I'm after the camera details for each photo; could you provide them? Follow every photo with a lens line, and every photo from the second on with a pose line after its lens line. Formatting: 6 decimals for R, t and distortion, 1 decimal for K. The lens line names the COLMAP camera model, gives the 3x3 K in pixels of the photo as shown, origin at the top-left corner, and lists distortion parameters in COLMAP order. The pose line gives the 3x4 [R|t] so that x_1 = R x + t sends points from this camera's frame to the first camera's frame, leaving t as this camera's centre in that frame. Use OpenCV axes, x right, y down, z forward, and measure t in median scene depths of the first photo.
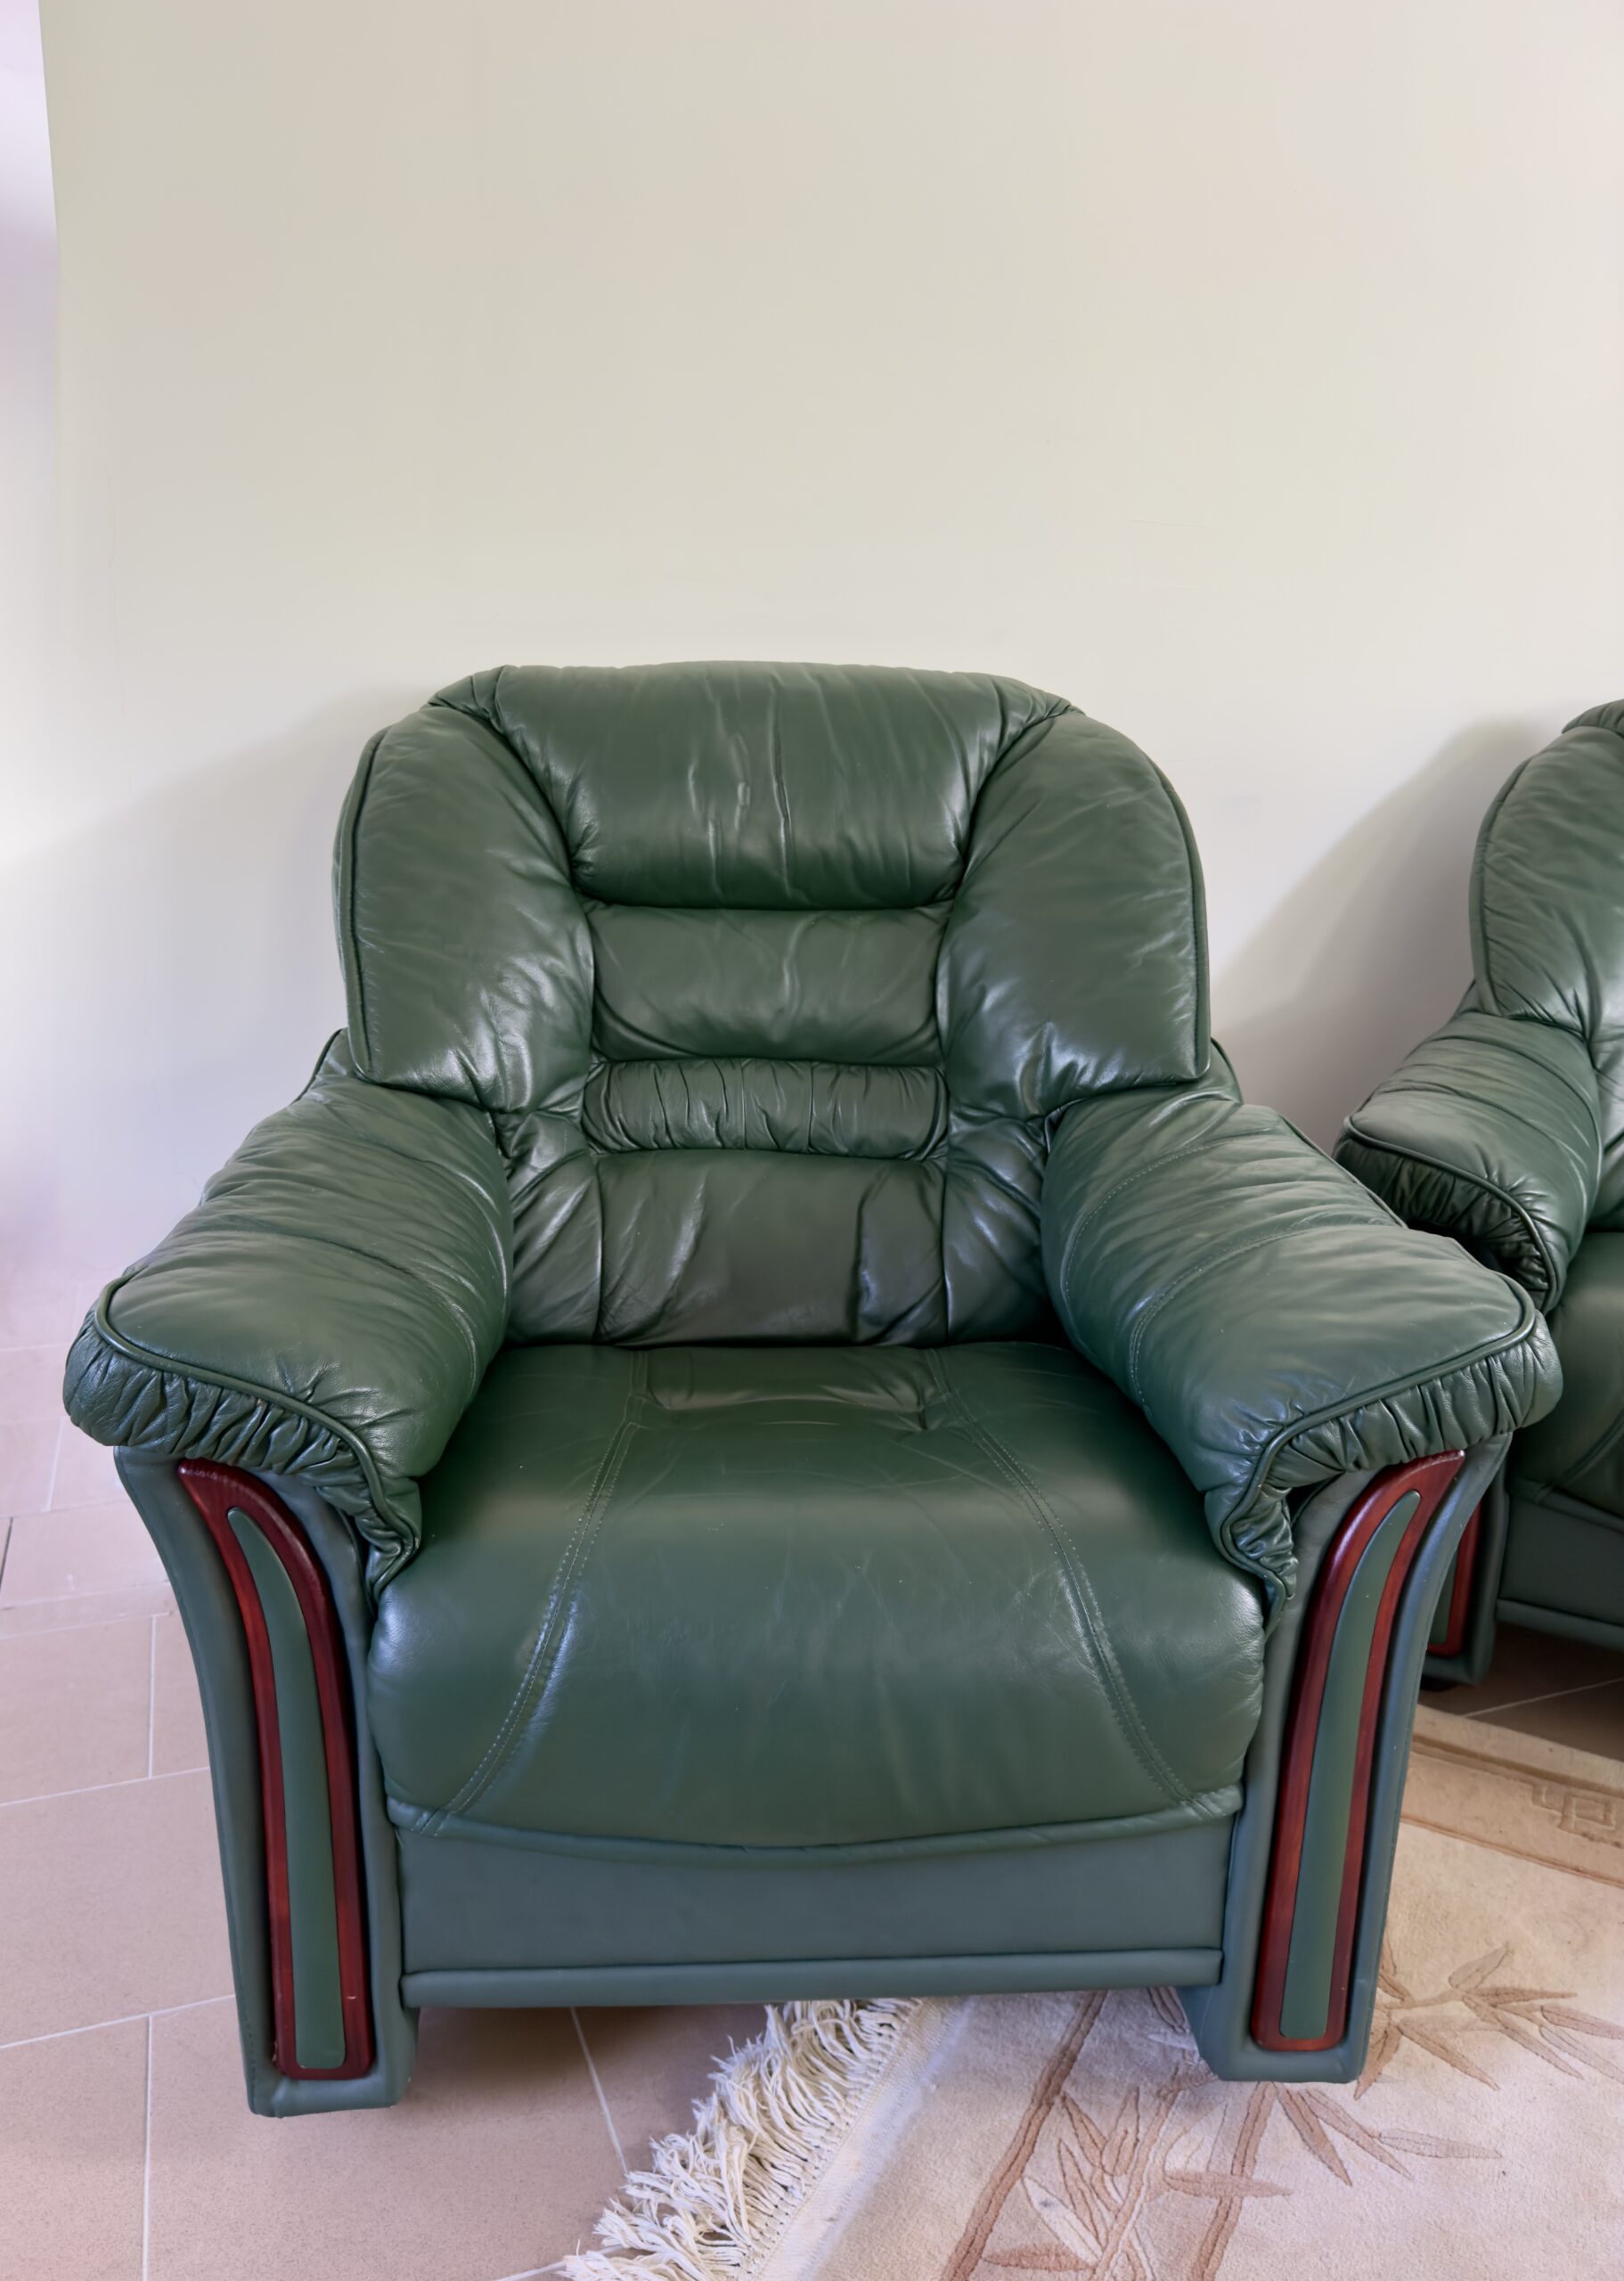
lens RADIAL K [[1585.3, 0, 761.8], [0, 1585.3, 1149.3], [0, 0, 1]] dist [0.067013, -0.097014]
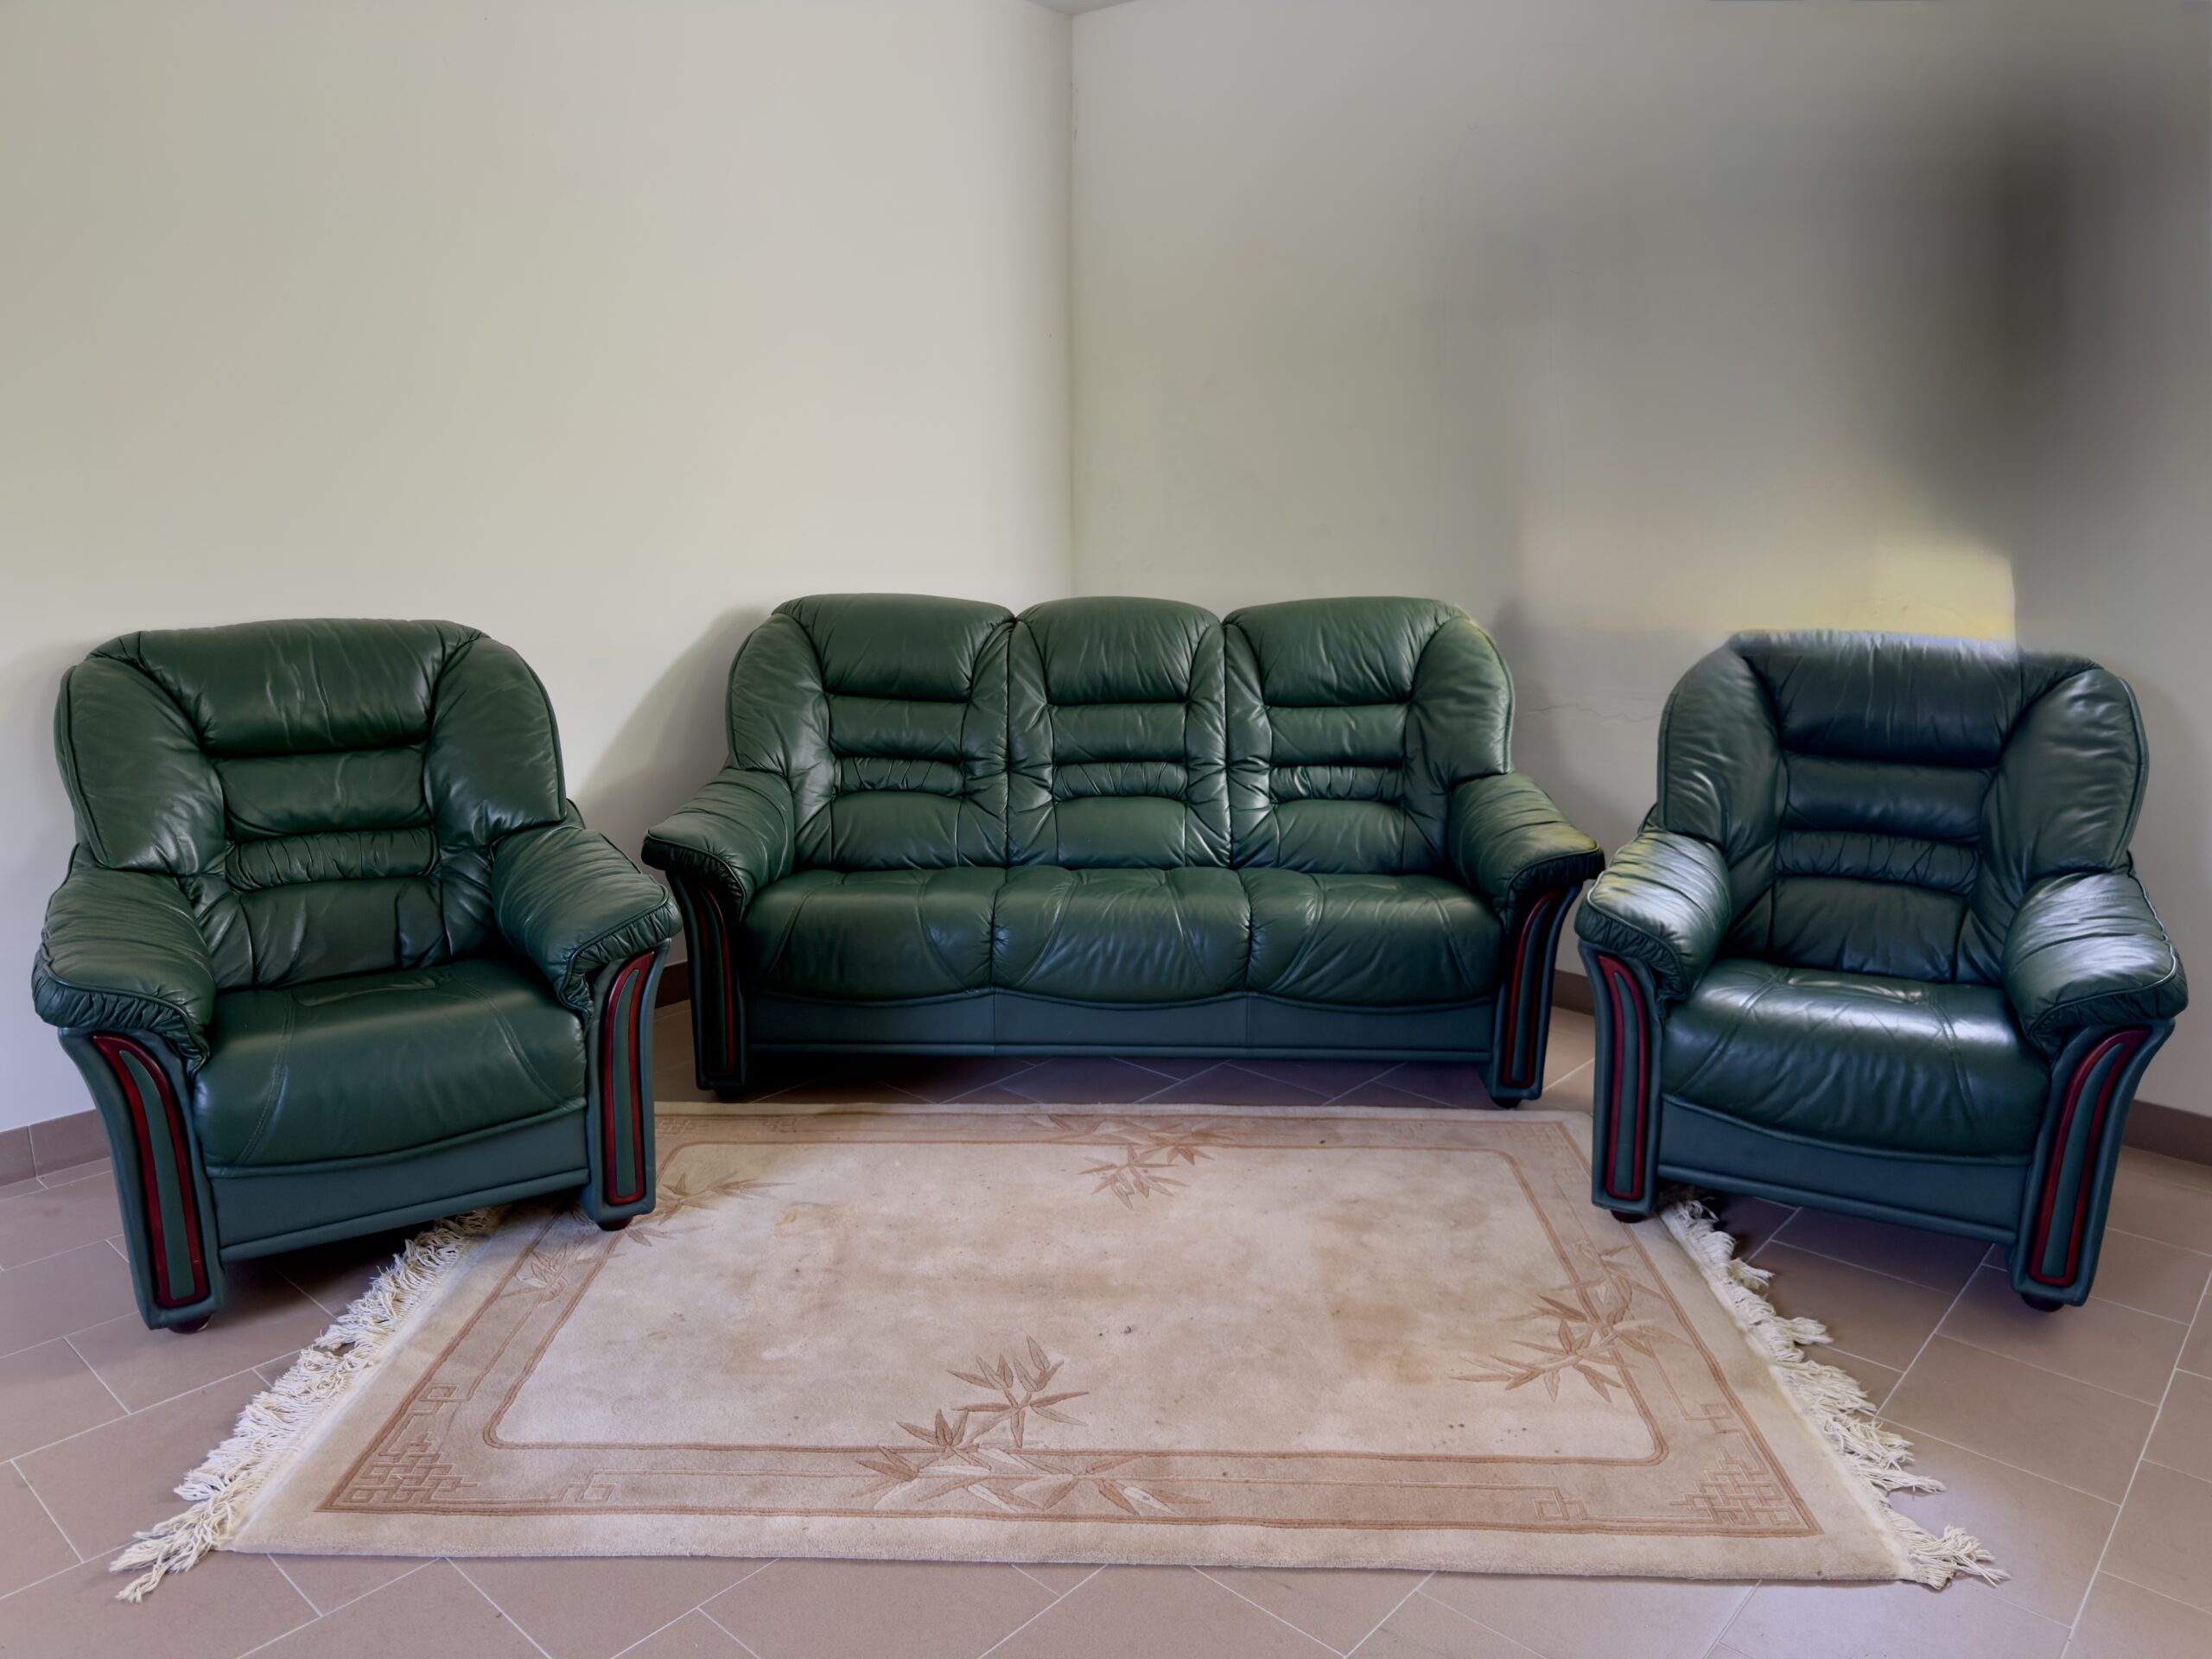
lens RADIAL K [[1530.2, 0, 1087.3], [0, 1530.2, 840.7], [0, 0, 1]] dist [0.076384, -0.131327]
pose [[0.878366, -0.113847, 0.464234, -0.064743], [0.121122, 0.992536, 0.014234, 0.037041], [-0.462389, 0.043726, 0.885598, -1.083133]]
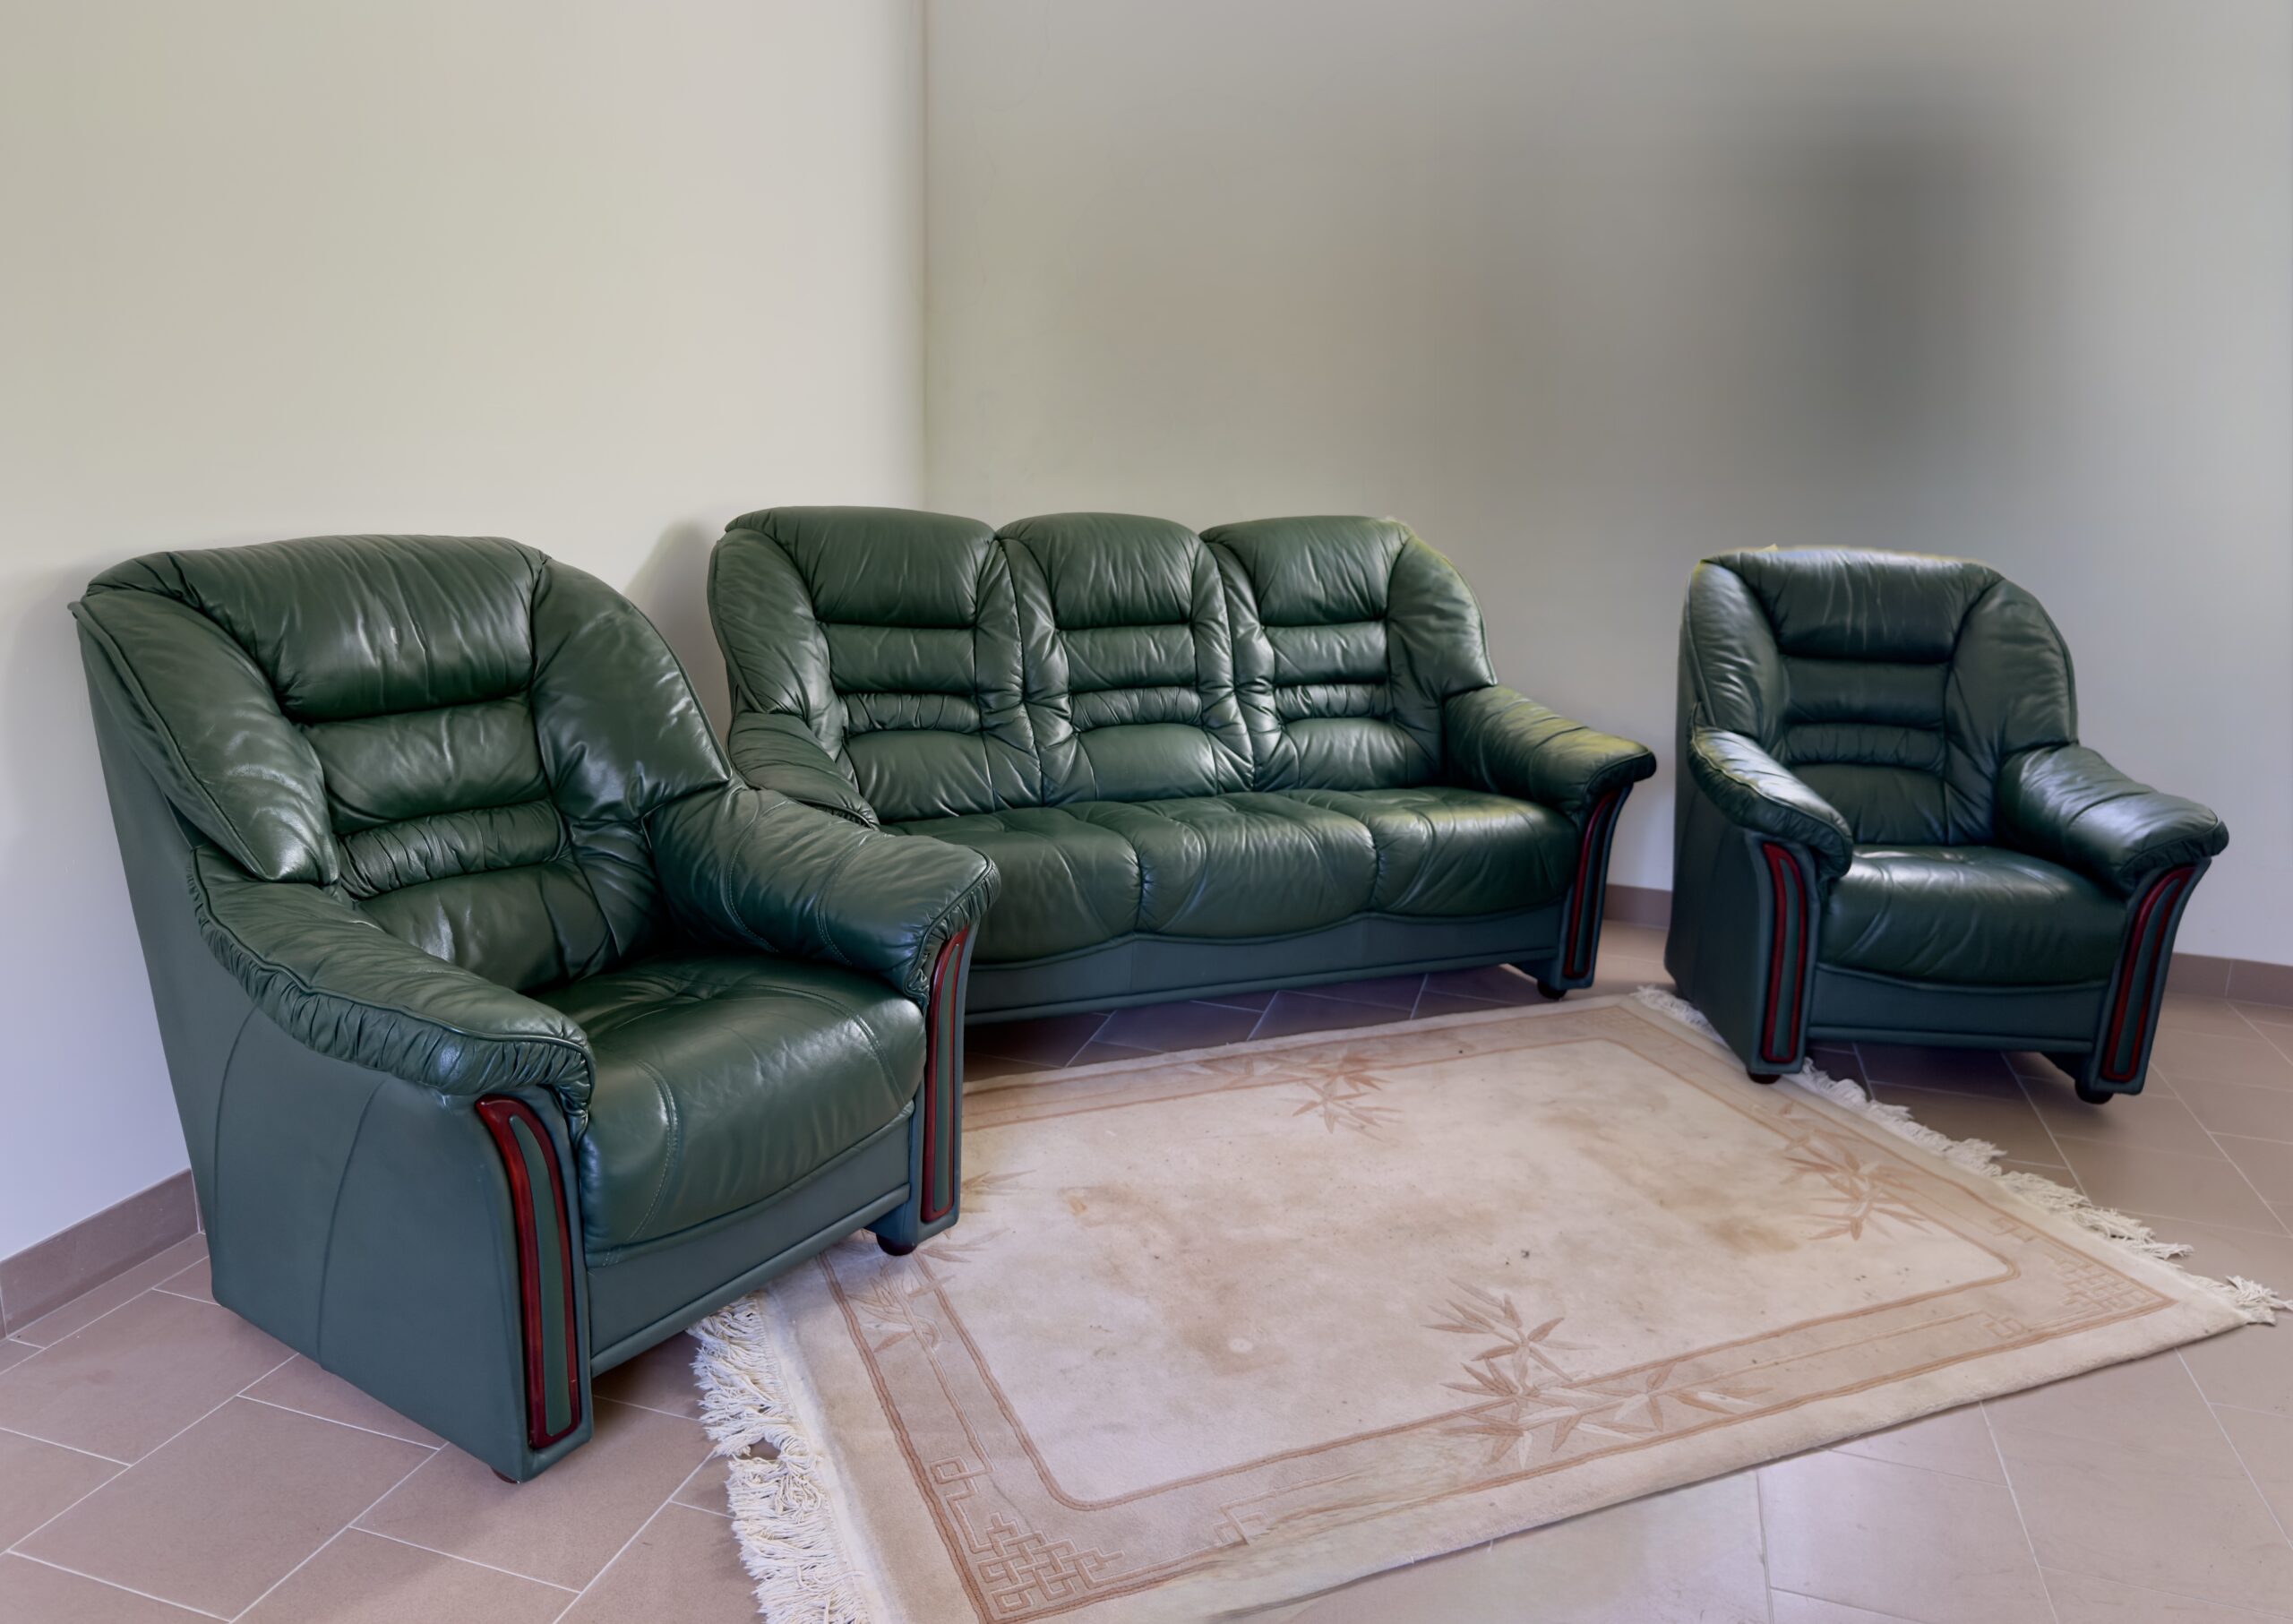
lens RADIAL K [[1593.9, 0, 1126.7], [0, 1593.9, 793.9], [0, 0, 1]] dist [0.067013, -0.097014]
pose [[0.600464, -0.170767, 0.781206, -0.792113], [0.161337, 0.982713, 0.090806, -0.111091], [-0.783207, 0.071512, 0.617634, -0.412988]]
